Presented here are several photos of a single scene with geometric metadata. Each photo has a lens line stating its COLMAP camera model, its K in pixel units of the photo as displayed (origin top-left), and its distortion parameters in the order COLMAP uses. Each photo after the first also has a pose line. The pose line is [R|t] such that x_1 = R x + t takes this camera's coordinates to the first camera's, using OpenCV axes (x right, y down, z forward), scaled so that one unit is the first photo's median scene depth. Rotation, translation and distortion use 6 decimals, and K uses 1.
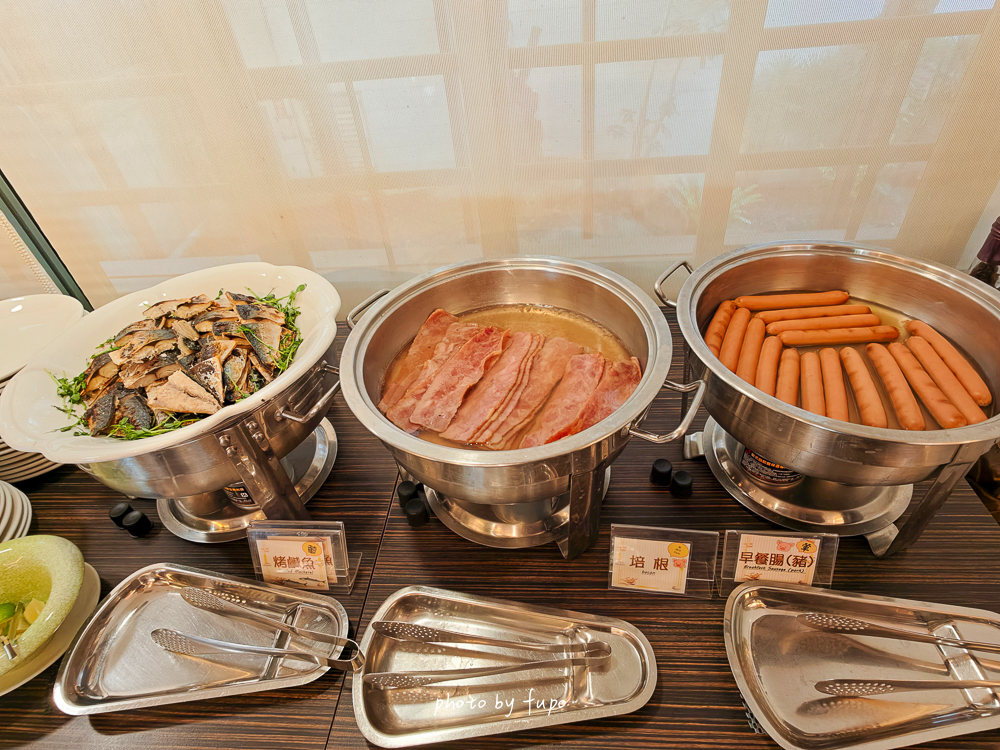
lens RADIAL K [[554.7, 0, 499.8], [0, 554.7, 375.1], [0, 0, 1]] dist [-0.000428, -0.000030]
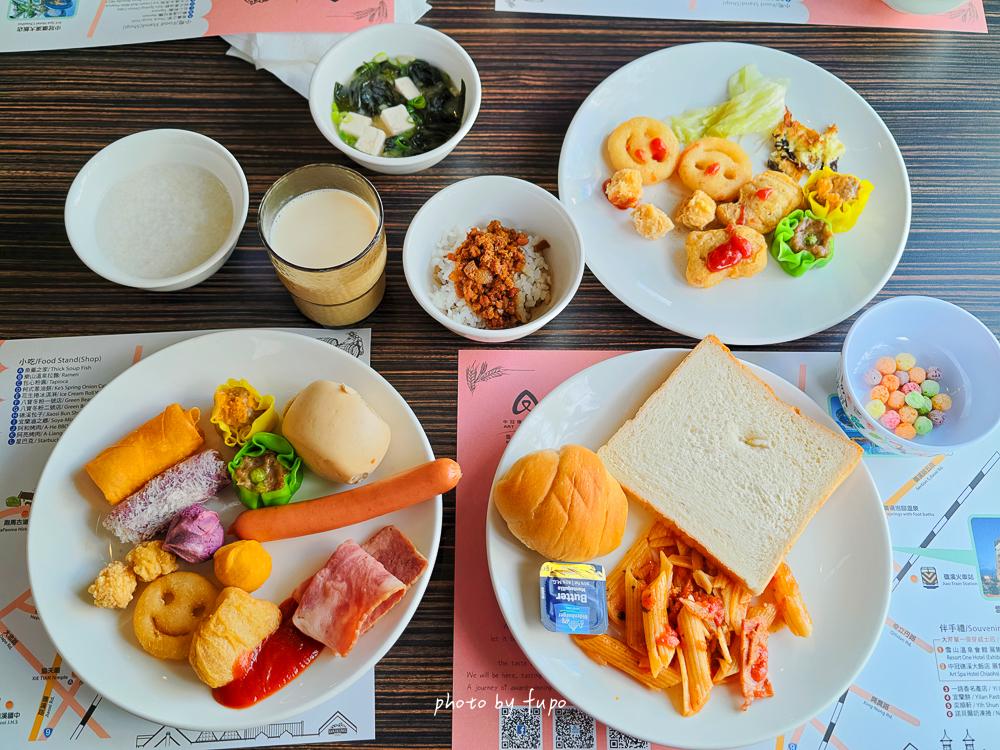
lens RADIAL K [[1023.5, 0, 500.3], [0, 1023.5, 375.5], [0, 0, 1]] dist [0.001629, 0.000000]
pose [[0.993783, -0.031142, 0.106890, 0.434145], [-0.034862, 0.824756, 0.564413, -0.084470], [-0.105736, -0.564630, 0.818543, -0.304210]]
